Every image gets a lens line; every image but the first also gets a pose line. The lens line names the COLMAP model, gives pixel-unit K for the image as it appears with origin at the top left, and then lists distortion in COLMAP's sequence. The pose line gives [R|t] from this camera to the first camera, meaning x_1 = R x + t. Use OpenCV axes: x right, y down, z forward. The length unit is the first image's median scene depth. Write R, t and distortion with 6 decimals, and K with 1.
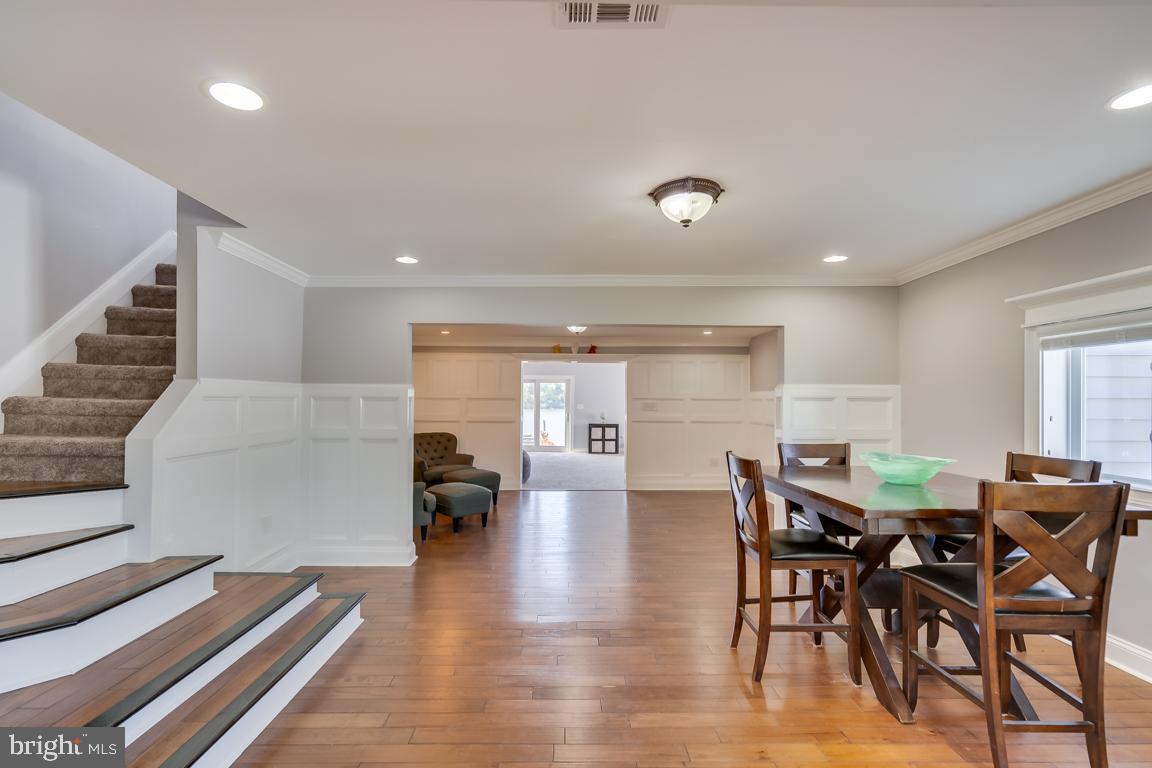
lens RADIAL K [[521.9, 0, 575.2], [0, 521.9, 394.0], [0, 0, 1]] dist [-0.002378, 0.001319]
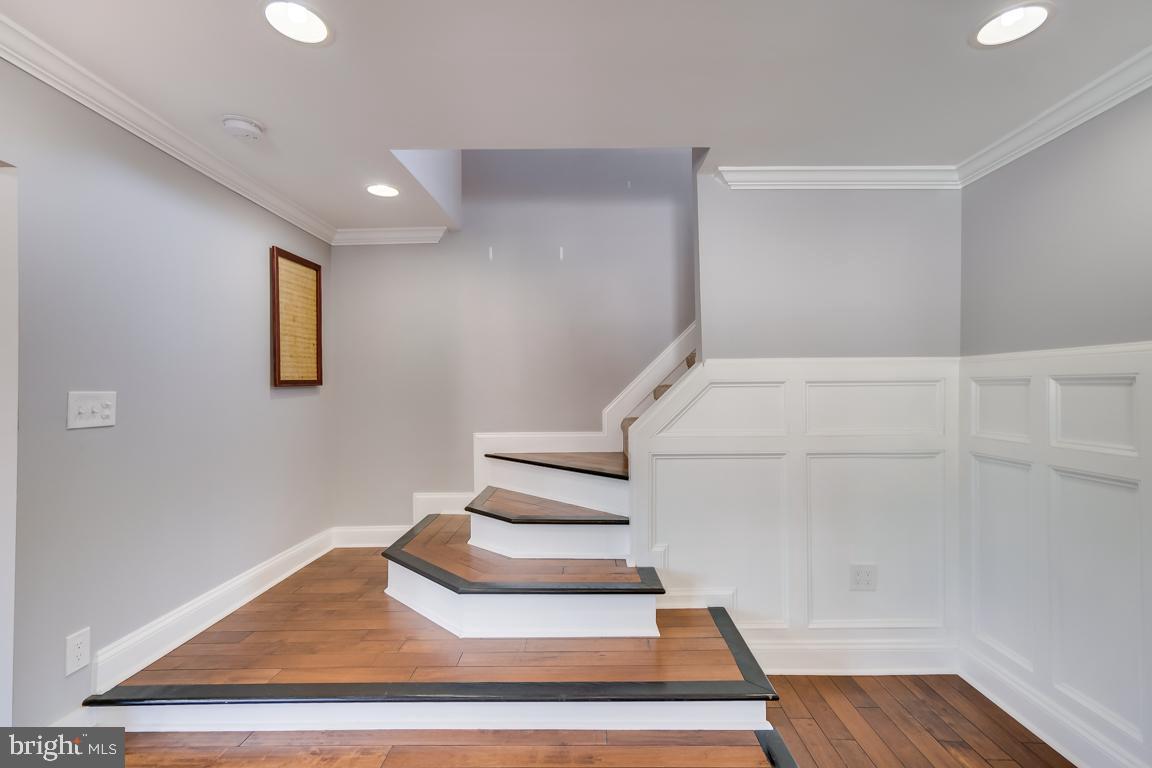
lens RADIAL K [[521.9, 0, 576.8], [0, 521.9, 383.8], [0, 0, 1]] dist [-0.002378, 0.001319]
pose [[-0.017119, -0.017265, -0.999704, 0.087121], [0.018480, 0.999675, -0.017581, 0.016347], [0.999683, -0.018776, -0.016794, 0.799053]]
